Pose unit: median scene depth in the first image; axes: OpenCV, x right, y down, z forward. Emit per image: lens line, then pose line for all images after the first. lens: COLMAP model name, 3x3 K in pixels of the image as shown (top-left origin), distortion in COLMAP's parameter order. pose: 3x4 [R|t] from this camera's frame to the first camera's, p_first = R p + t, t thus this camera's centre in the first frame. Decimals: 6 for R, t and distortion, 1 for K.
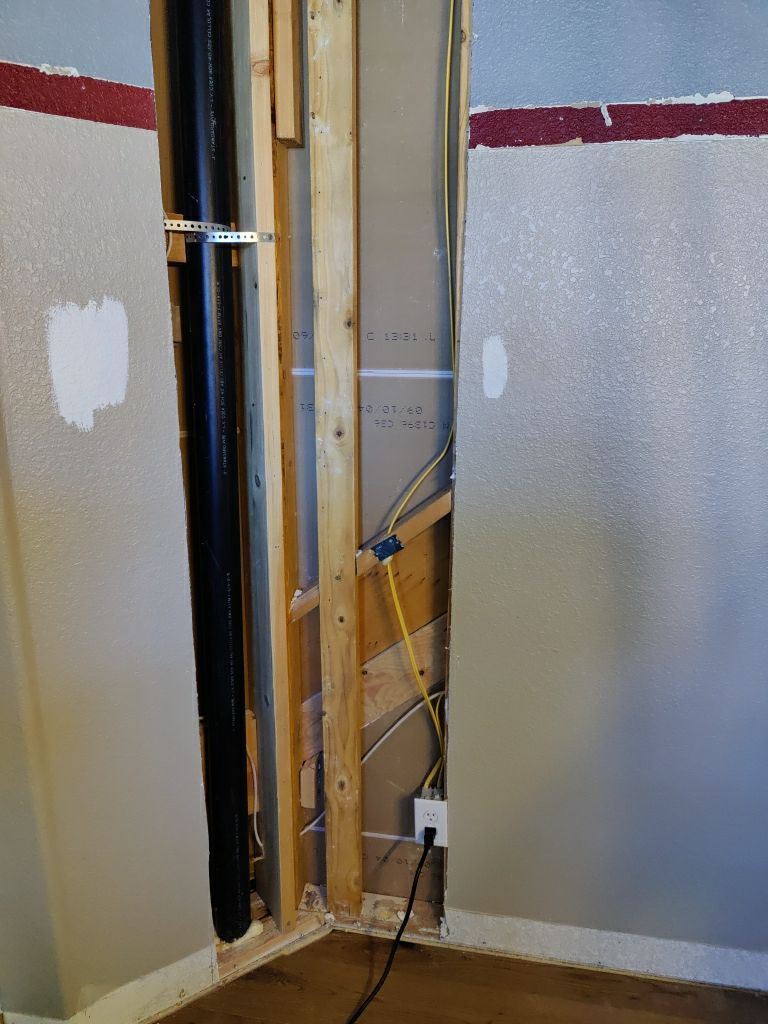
lens RADIAL K [[721.2, 0, 378.7], [0, 721.2, 520.0], [0, 0, 1]] dist [0.053668, -0.058788]
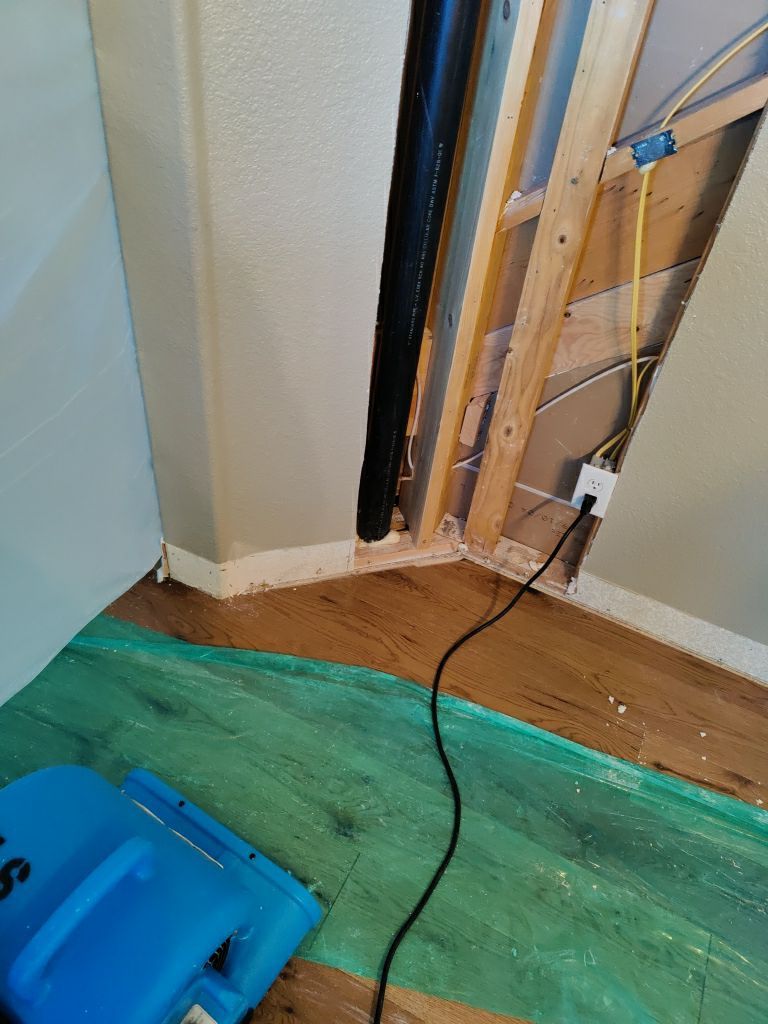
lens RADIAL K [[722.3, 0, 386.4], [0, 722.3, 515.2], [0, 0, 1]] dist [0.043795, -0.050814]
pose [[0.954969, 0.260687, -0.141690, -0.049643], [-0.171130, 0.874044, 0.454710, 0.080466], [0.242381, -0.409986, 0.879297, 0.128210]]
